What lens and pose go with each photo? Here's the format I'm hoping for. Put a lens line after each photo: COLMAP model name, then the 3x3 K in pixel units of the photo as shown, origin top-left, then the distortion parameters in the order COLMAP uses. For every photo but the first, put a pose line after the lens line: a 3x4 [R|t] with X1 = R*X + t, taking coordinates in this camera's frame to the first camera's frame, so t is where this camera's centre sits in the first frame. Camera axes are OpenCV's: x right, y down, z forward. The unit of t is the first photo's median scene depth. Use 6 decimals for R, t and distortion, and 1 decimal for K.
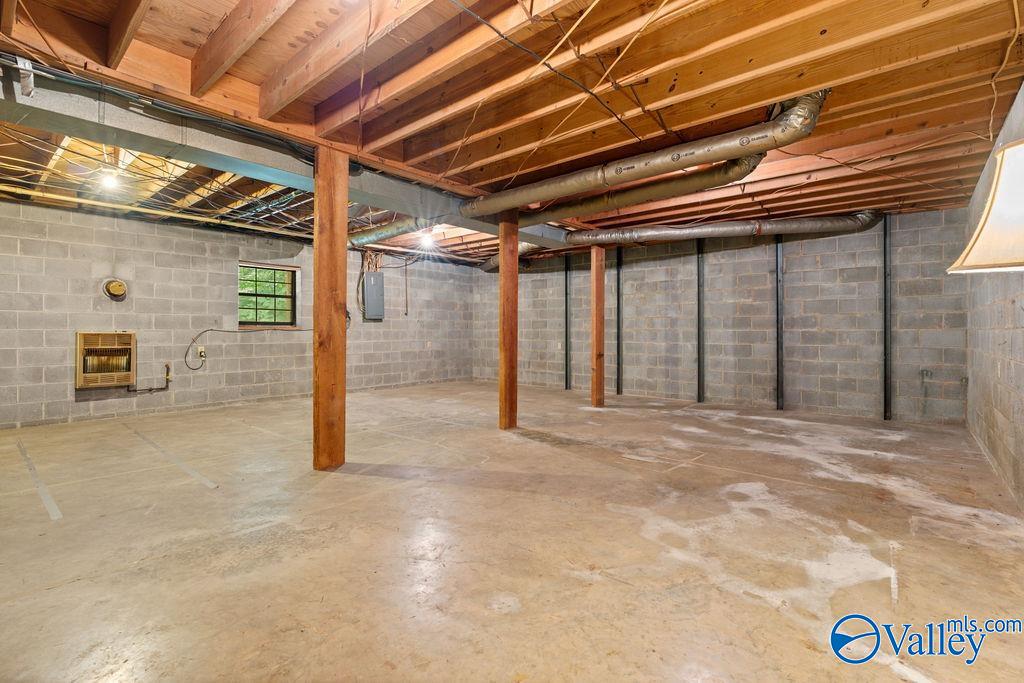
lens RADIAL K [[462.7, 0, 508.5], [0, 462.7, 336.6], [0, 0, 1]] dist [-0.004819, 0.000645]
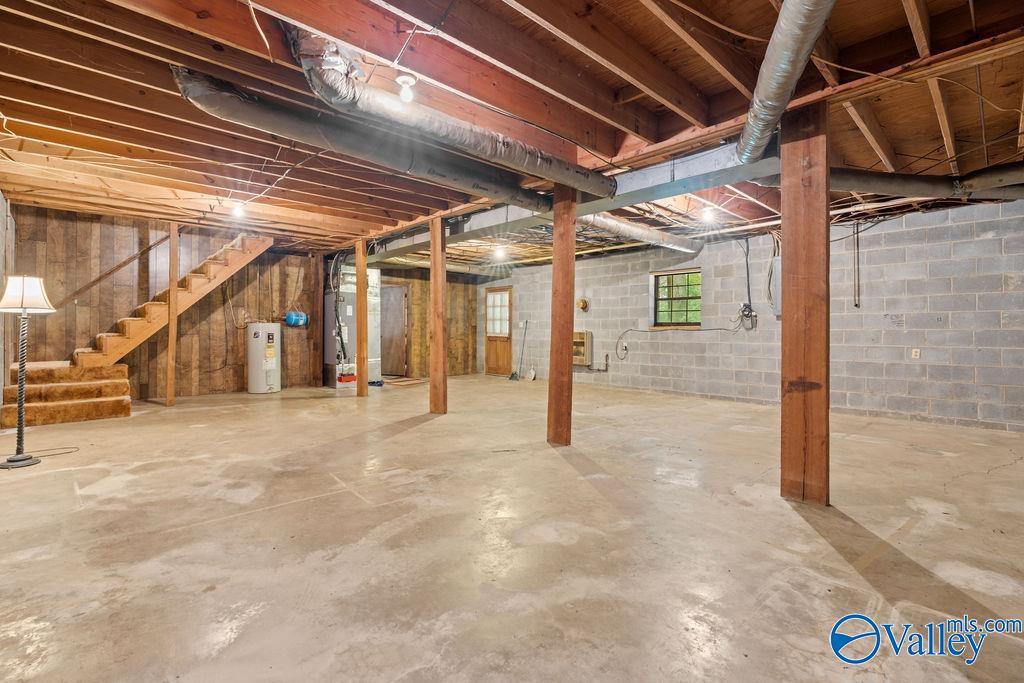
lens RADIAL K [[462.7, 0, 508.7], [0, 462.7, 332.7], [0, 0, 1]] dist [-0.004819, 0.000645]
pose [[-0.094375, 0.002307, -0.995534, 0.687060], [-0.015301, 0.999876, 0.003768, -0.005983], [0.995419, 0.015588, -0.094328, 0.792879]]
